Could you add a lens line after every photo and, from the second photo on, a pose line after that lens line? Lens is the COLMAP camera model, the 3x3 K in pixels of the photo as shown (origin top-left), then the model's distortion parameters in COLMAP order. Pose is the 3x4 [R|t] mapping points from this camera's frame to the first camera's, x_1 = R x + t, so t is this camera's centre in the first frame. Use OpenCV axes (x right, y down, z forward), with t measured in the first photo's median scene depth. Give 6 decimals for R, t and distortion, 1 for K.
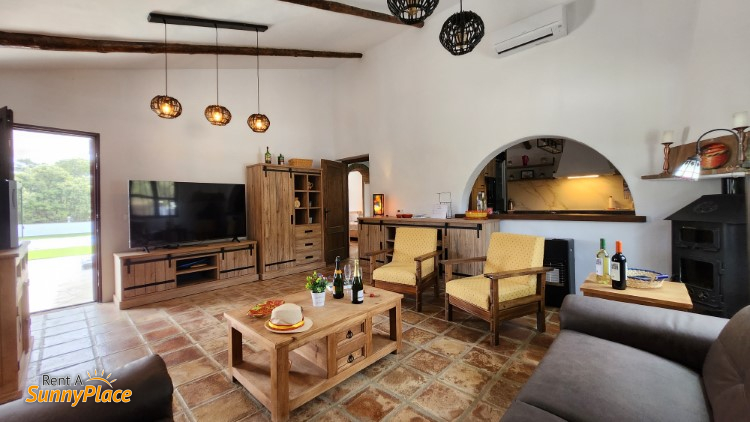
lens RADIAL K [[295.9, 0, 373.2], [0, 295.9, 207.9], [0, 0, 1]] dist [0.000121, 0.000082]
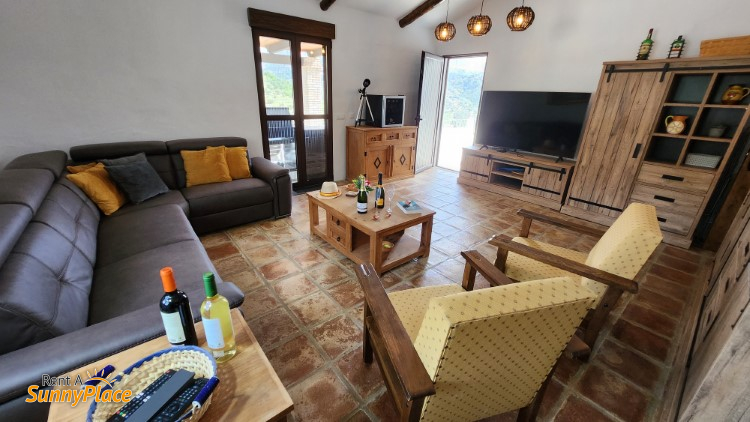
lens RADIAL K [[295.9, 0, 378.2], [0, 295.9, 208.9], [0, 0, 1]] dist [0.000121, 0.000082]
pose [[-0.117630, 0.374708, -0.919650, 0.520566], [-0.052765, 0.922413, 0.382583, -0.072434], [0.991655, 0.093528, -0.088732, 0.601512]]
